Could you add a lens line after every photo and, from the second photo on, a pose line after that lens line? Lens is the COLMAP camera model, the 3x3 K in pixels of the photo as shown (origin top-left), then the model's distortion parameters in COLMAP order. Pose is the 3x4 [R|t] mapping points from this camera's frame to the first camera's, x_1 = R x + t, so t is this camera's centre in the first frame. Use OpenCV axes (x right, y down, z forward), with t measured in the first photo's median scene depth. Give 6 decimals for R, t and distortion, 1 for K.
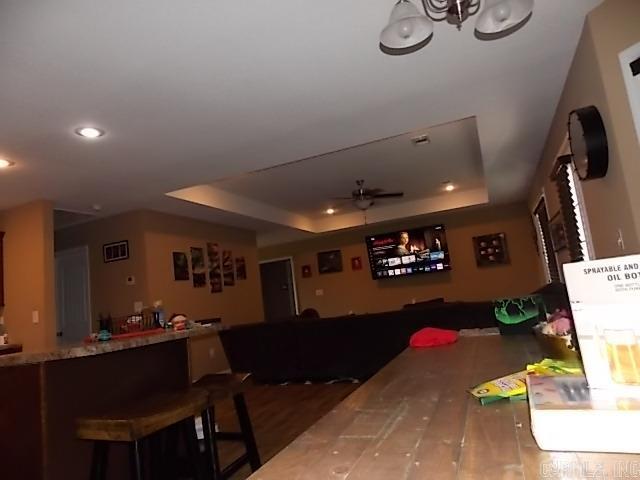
lens RADIAL K [[420.3, 0, 323.9], [0, 420.3, 237.9], [0, 0, 1]] dist [-0.000080, -0.002526]
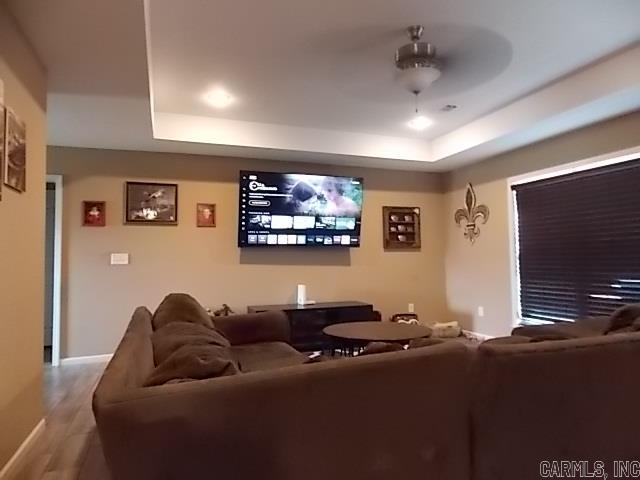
lens RADIAL K [[420.3, 0, 323.9], [0, 420.3, 237.9], [0, 0, 1]] dist [-0.000080, -0.002526]
pose [[0.717231, 0.141921, 0.682231, -0.200587], [-0.164533, 0.985849, -0.032107, 0.089705], [-0.677133, -0.089221, 0.730432, 0.523137]]
